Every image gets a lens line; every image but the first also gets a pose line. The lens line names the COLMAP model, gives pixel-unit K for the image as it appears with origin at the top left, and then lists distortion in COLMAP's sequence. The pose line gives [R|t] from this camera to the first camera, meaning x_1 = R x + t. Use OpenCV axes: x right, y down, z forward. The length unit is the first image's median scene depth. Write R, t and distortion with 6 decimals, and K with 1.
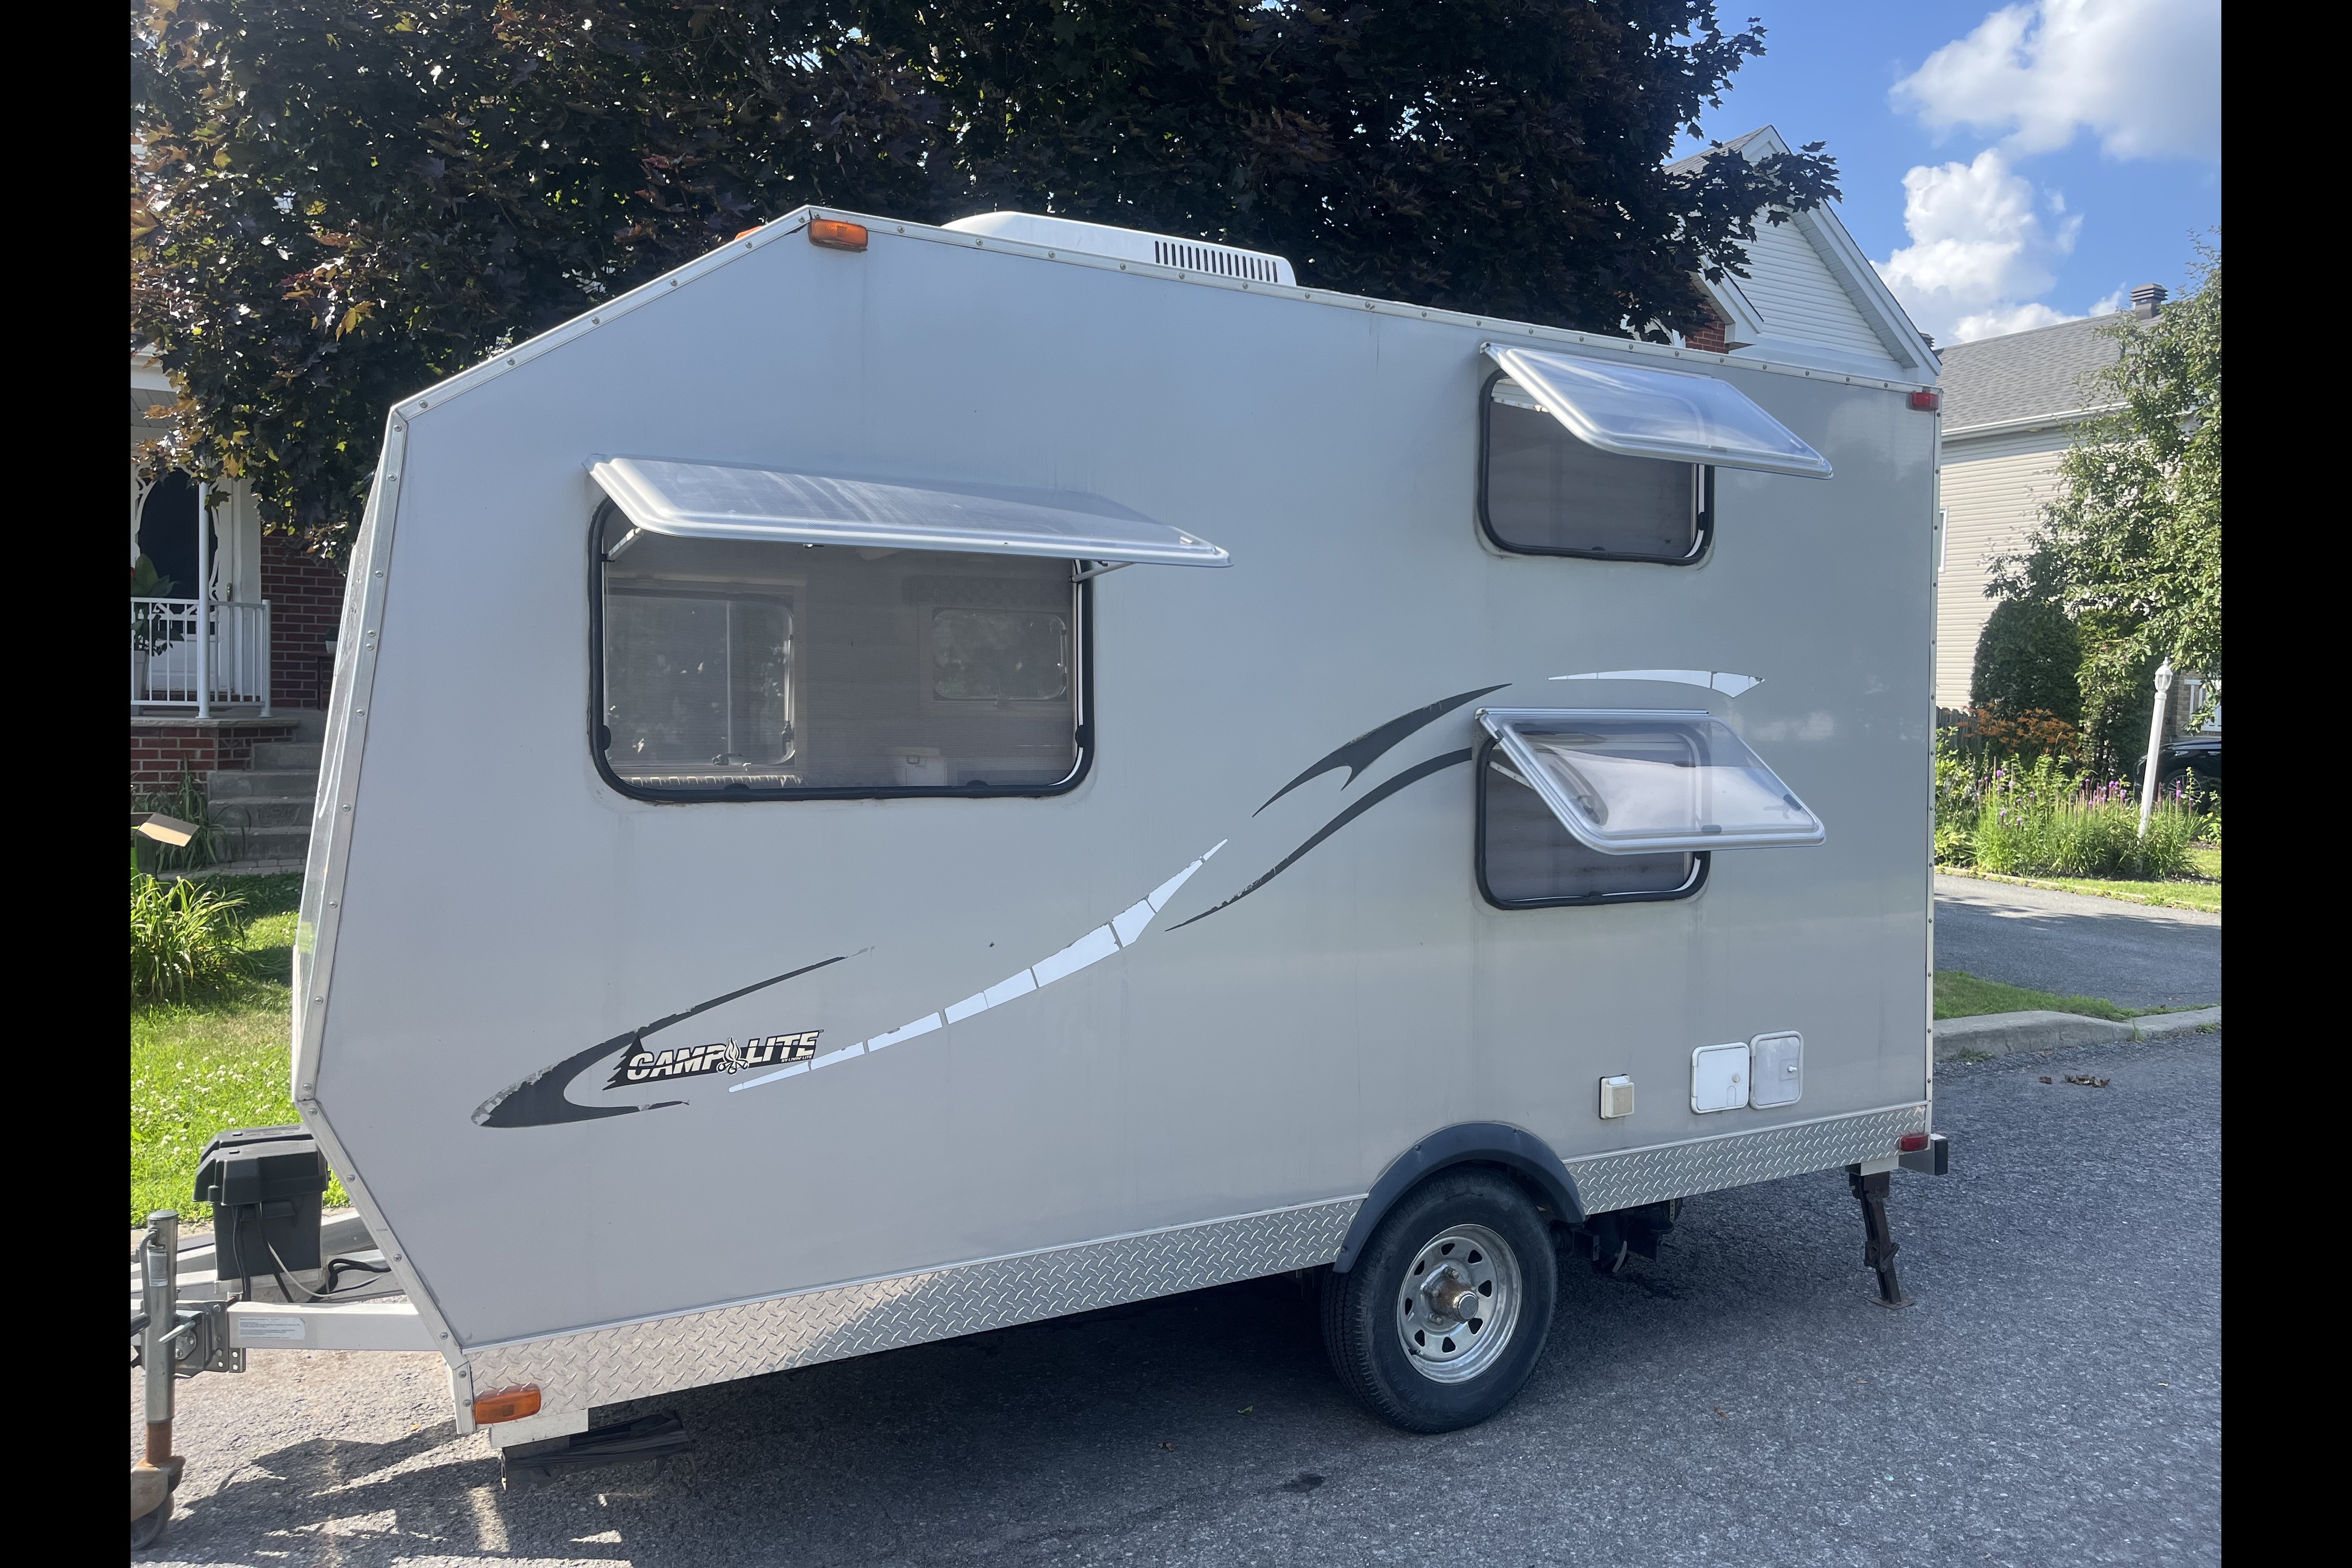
lens RADIAL K [[1610.2, 0, 1169.9], [0, 1610.2, 784.6], [0, 0, 1]] dist [0.026853, -0.034340]
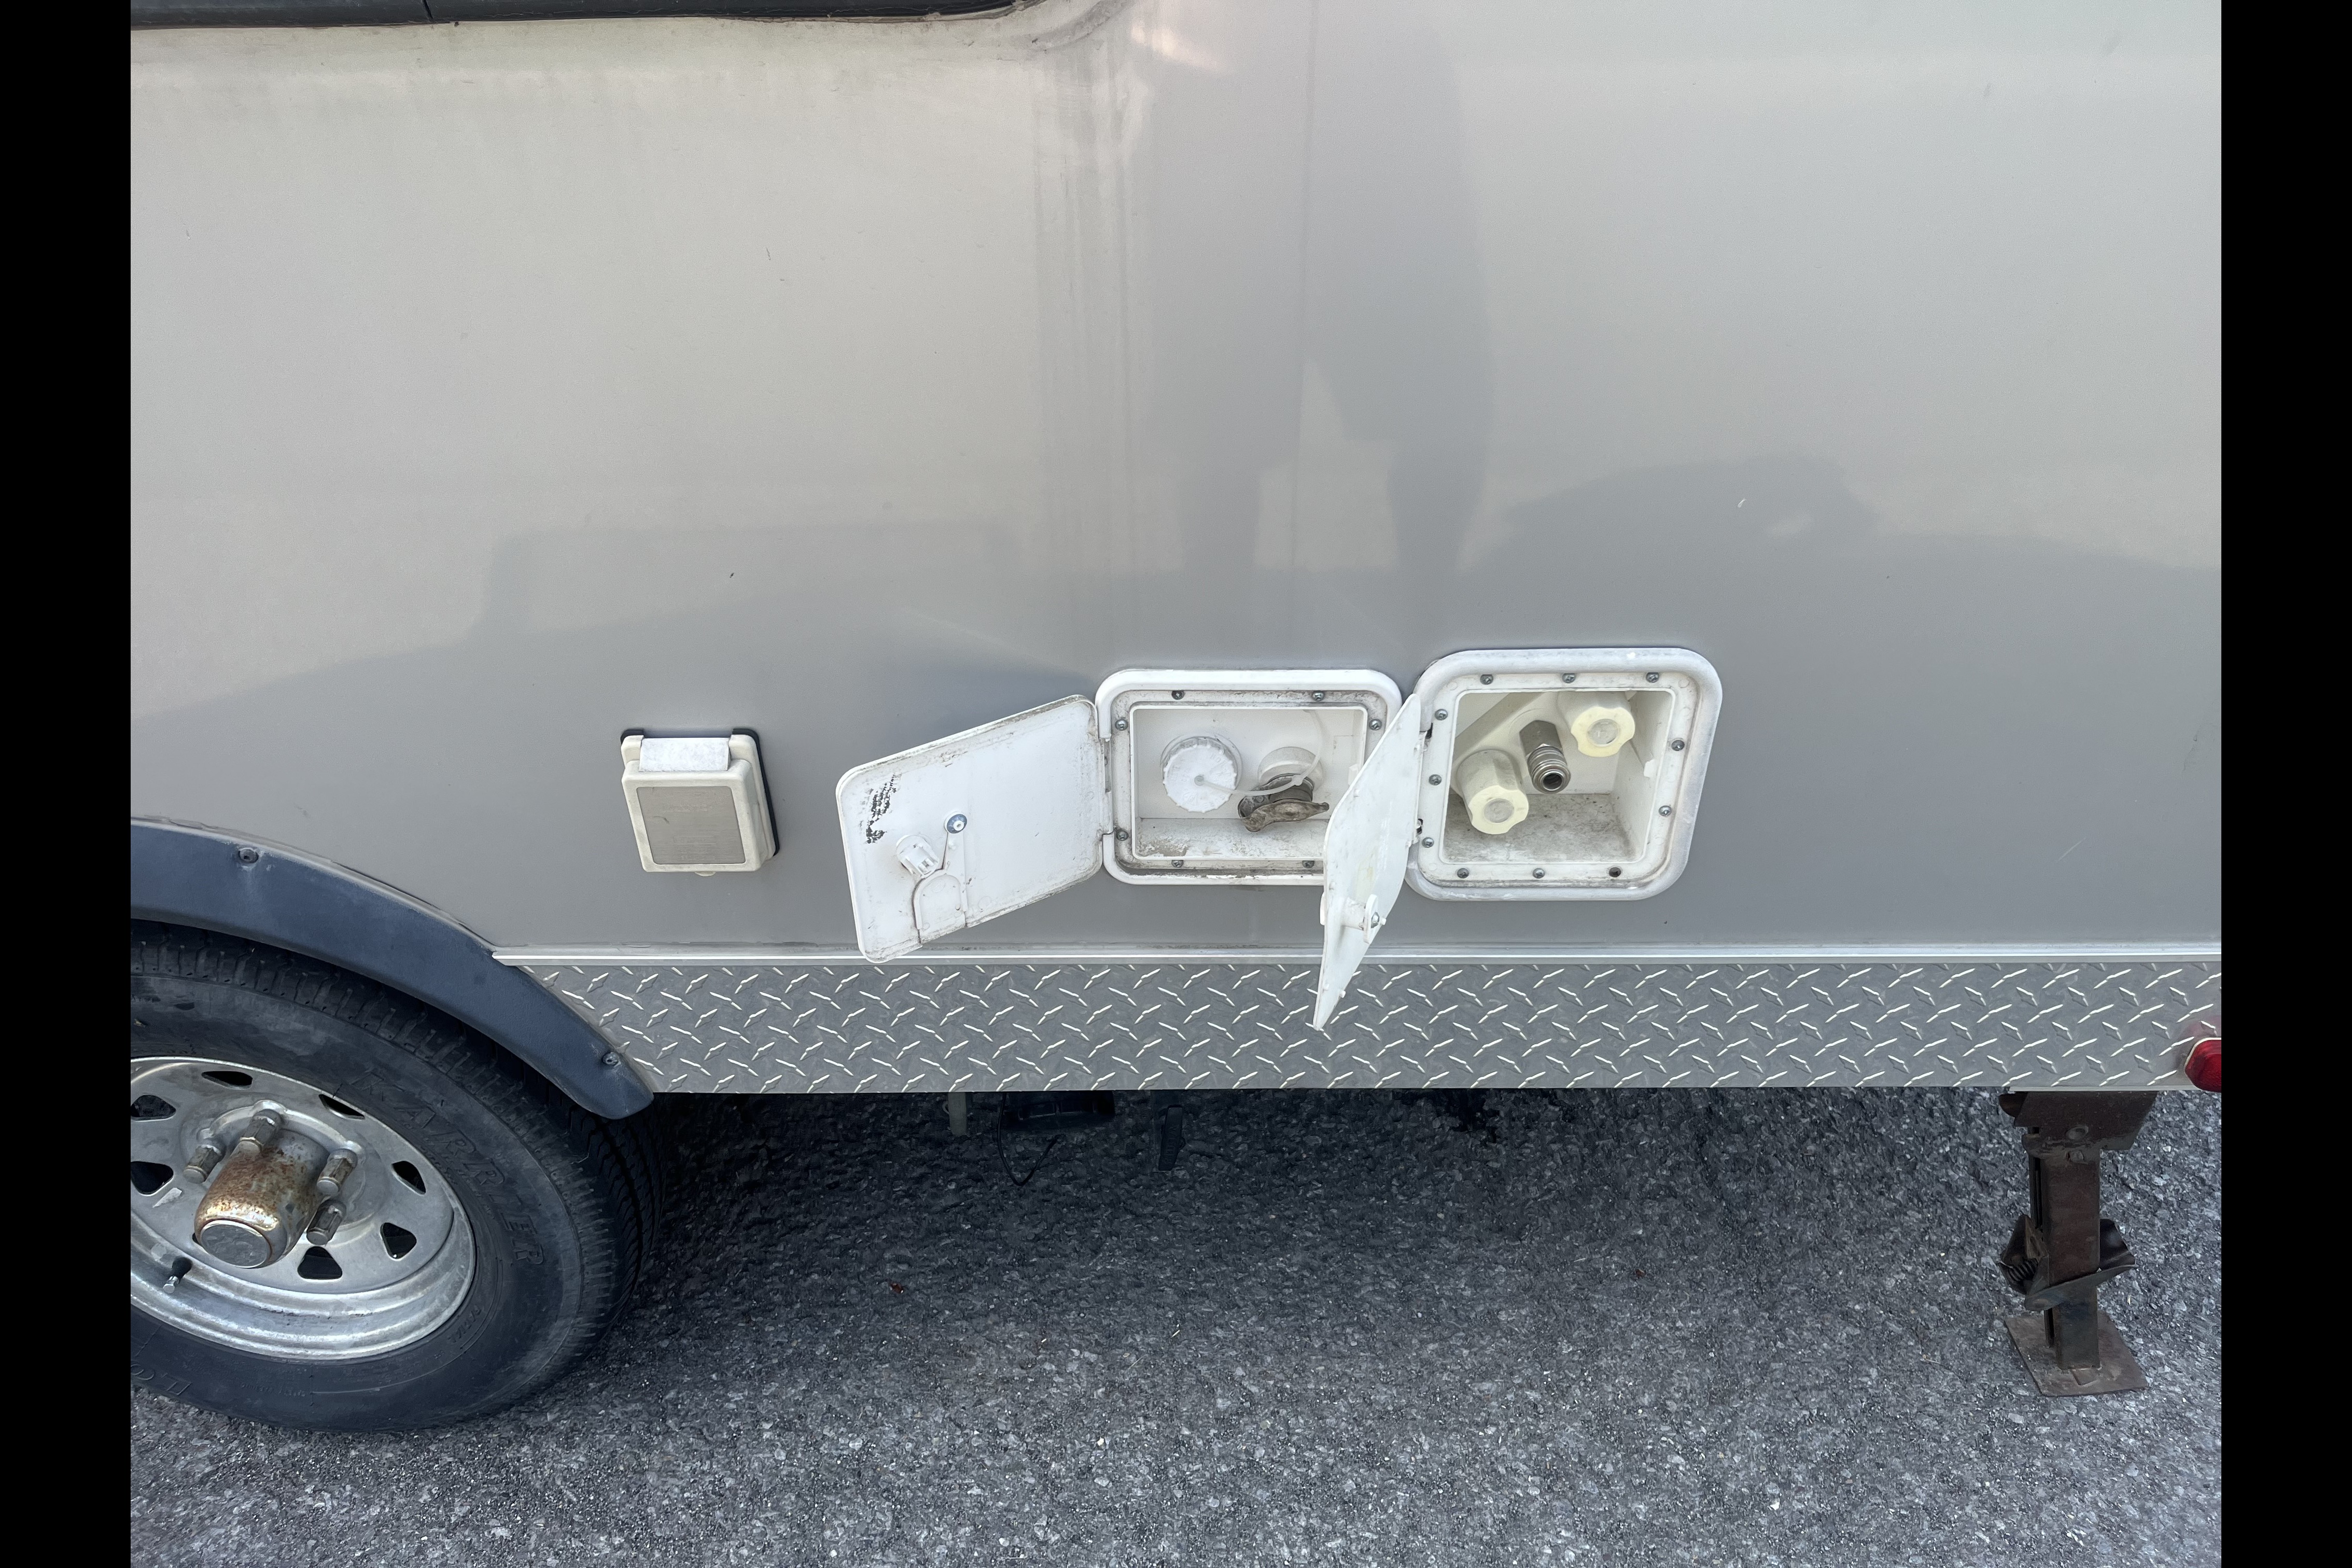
lens RADIAL K [[1610.2, 0, 1184.5], [0, 1610.2, 792.0], [0, 0, 1]] dist [0.026853, -0.034340]
pose [[0.869410, 0.266791, -0.415871, 0.434301], [0.000957, 0.840778, 0.541379, 0.041283], [0.494091, -0.471078, 0.730725, 0.790485]]
